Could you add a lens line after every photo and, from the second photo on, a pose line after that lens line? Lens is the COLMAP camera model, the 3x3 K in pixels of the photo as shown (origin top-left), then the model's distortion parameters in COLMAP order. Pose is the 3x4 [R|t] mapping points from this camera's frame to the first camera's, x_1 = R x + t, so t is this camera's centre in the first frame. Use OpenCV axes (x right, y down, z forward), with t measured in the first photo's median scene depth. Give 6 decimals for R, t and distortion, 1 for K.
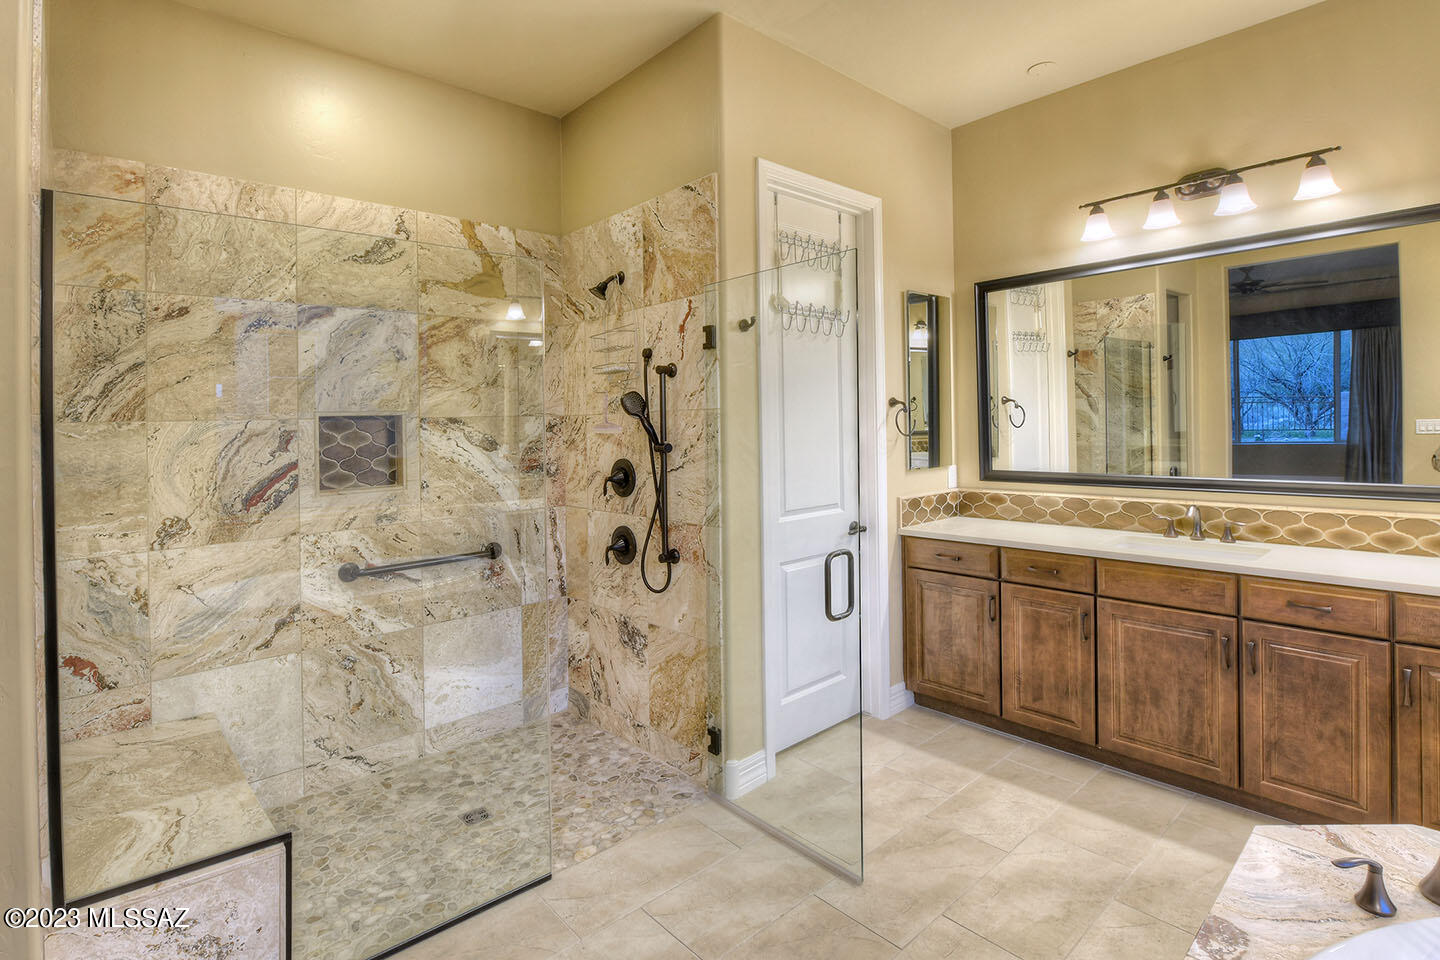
lens RADIAL K [[714.0, 0, 718.5], [0, 714.0, 418.4], [0, 0, 1]] dist [-0.002643, -0.001282]
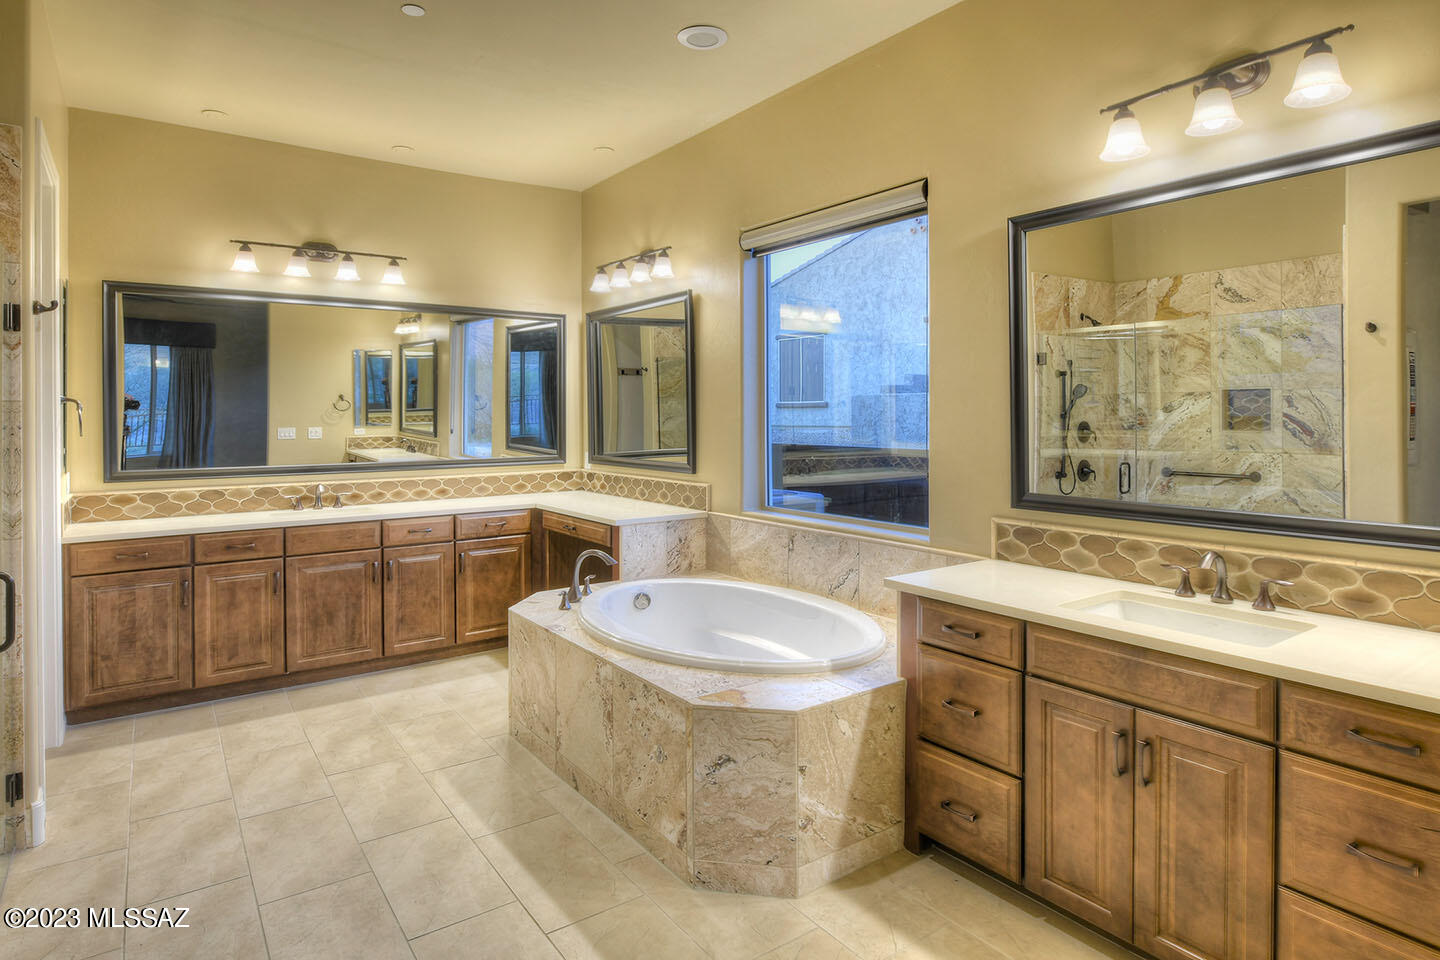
lens RADIAL K [[810.0, 0, 720.7], [0, 810.0, 415.1], [0, 0, 1]] dist [-0.000492, 0.000197]
pose [[0.119452, 0.025425, 0.992514, -0.815940], [0.001147, 0.999668, -0.025747, 0.031001], [-0.992839, 0.004214, 0.119383, 0.040728]]
